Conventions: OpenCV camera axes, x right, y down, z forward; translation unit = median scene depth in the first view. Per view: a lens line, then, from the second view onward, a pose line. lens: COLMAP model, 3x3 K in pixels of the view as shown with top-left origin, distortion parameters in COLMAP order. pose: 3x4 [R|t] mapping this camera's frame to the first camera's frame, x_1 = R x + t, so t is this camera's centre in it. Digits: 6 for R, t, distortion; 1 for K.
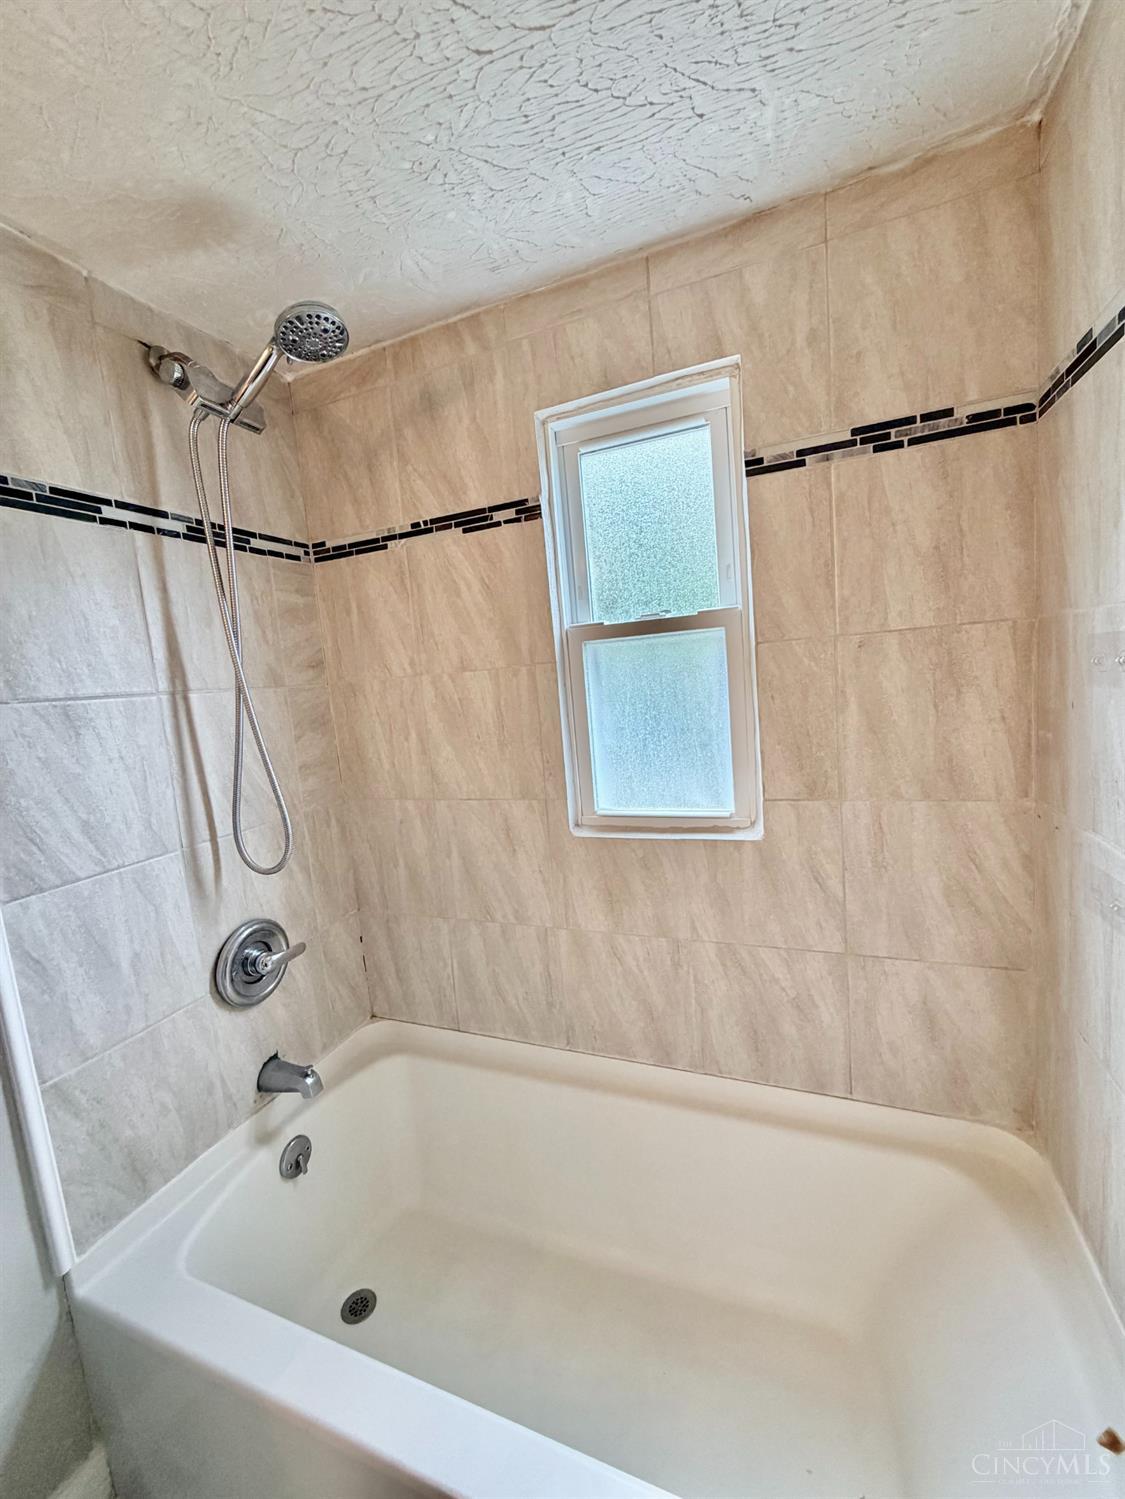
lens RADIAL K [[600.0, 0, 565.3], [0, 600.0, 748.7], [0, 0, 1]] dist [-0.000121, 0.000252]
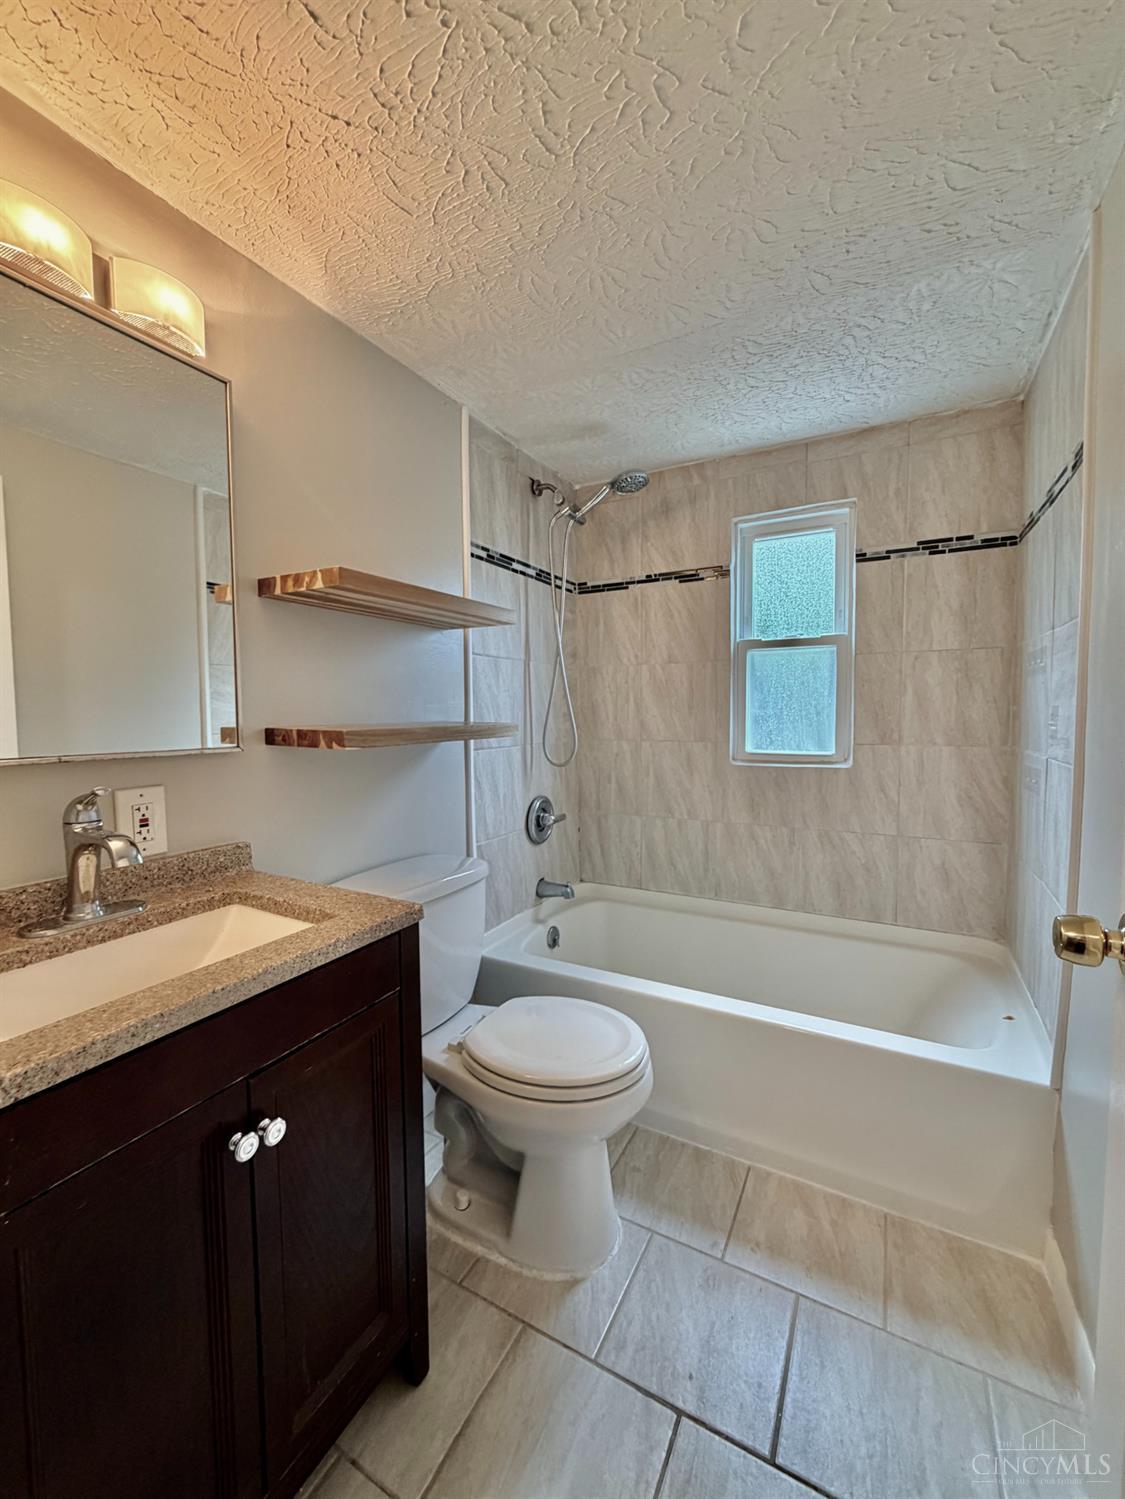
lens RADIAL K [[600.0, 0, 565.3], [0, 600.0, 748.7], [0, 0, 1]] dist [-0.000121, 0.000252]
pose [[0.991013, 0.081091, -0.106382, -0.303842], [-0.086291, 0.995244, -0.045213, 0.243550], [0.102210, 0.053986, 0.993297, -0.792859]]
